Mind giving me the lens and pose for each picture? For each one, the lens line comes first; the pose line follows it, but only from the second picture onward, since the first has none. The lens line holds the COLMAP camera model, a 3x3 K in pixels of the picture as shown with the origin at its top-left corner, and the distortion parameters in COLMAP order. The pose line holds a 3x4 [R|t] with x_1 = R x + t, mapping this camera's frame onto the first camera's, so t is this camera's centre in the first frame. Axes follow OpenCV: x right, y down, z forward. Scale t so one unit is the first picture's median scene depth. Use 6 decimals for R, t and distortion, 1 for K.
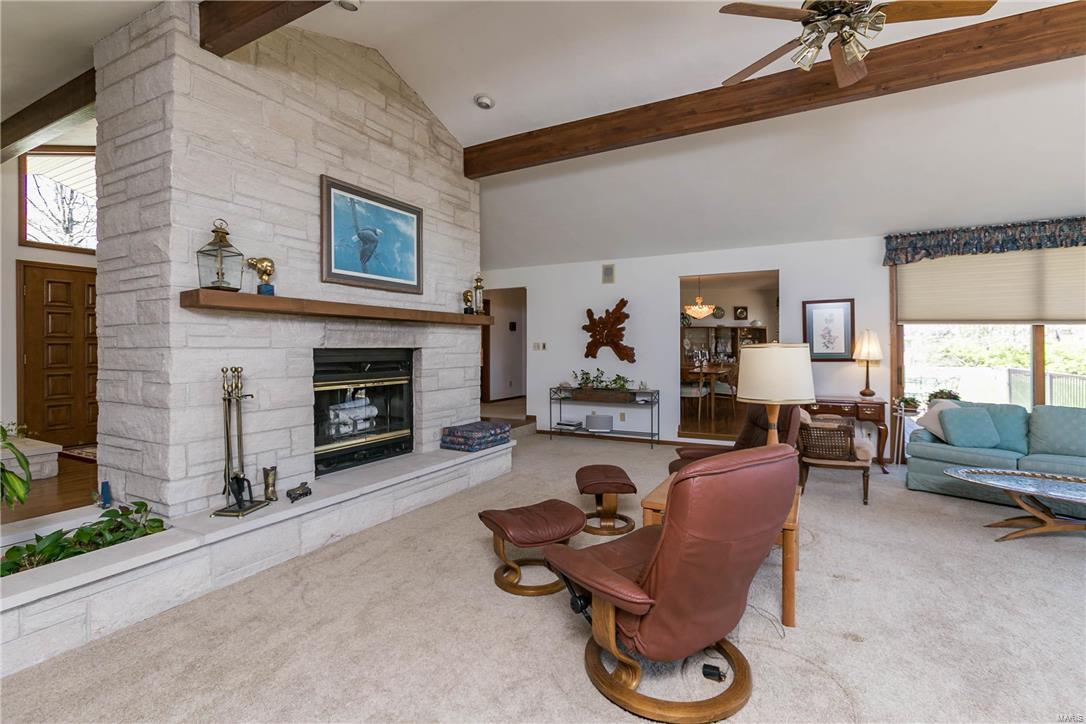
lens RADIAL K [[506.5, 0, 542.3], [0, 506.5, 356.3], [0, 0, 1]] dist [-0.000779, 0.000654]
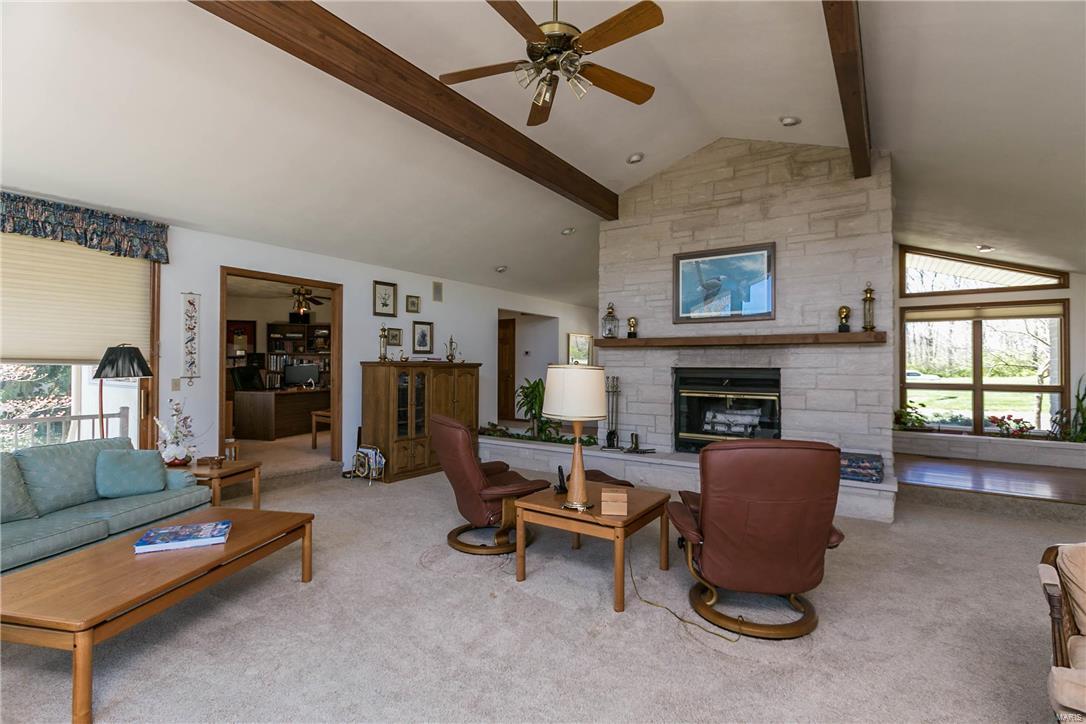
lens RADIAL K [[506.5, 0, 543.3], [0, 506.5, 359.1], [0, 0, 1]] dist [-0.000779, 0.000654]
pose [[-0.101173, -0.001849, -0.994867, 1.004861], [-0.016818, 0.999859, -0.000148, -0.030449], [0.994727, 0.016717, -0.101189, 0.679416]]
